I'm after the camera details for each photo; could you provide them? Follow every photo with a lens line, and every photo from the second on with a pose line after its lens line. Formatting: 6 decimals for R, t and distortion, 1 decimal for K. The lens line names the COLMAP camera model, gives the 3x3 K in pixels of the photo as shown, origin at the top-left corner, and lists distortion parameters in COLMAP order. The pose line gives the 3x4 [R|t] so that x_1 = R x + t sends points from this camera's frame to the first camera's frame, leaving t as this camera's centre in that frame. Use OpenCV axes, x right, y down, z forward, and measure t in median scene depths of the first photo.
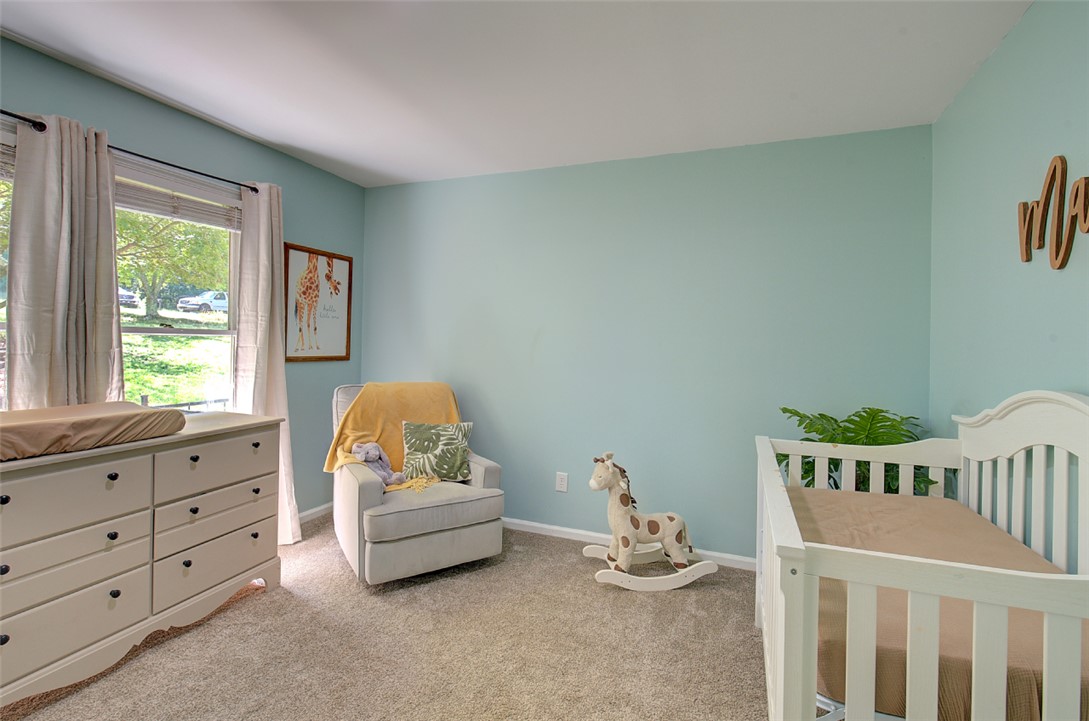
lens RADIAL K [[516.8, 0, 540.9], [0, 516.8, 342.1], [0, 0, 1]] dist [-0.002035, 0.000323]
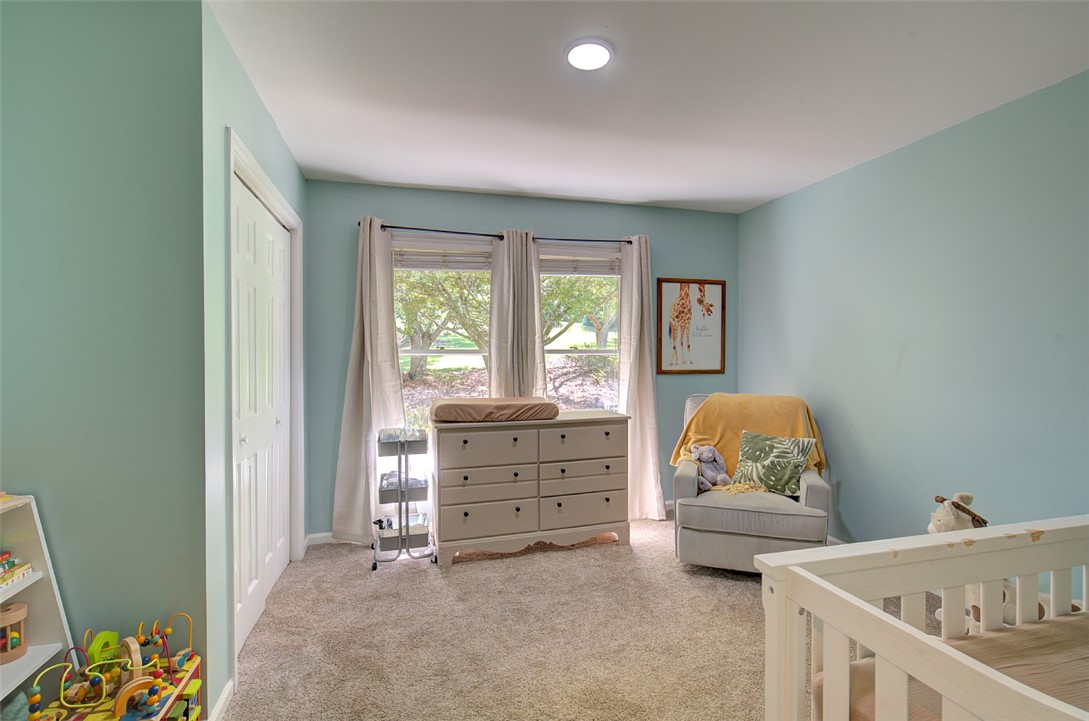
lens RADIAL K [[509.8, 0, 544.5], [0, 509.8, 360.5], [0, 0, 1]] dist [-0.004843, 0.000049]
pose [[0.605138, -0.015328, -0.795973, 0.341925], [0.016899, 0.999837, -0.006407, 0.009491], [0.795942, -0.009574, 0.605298, 0.043160]]
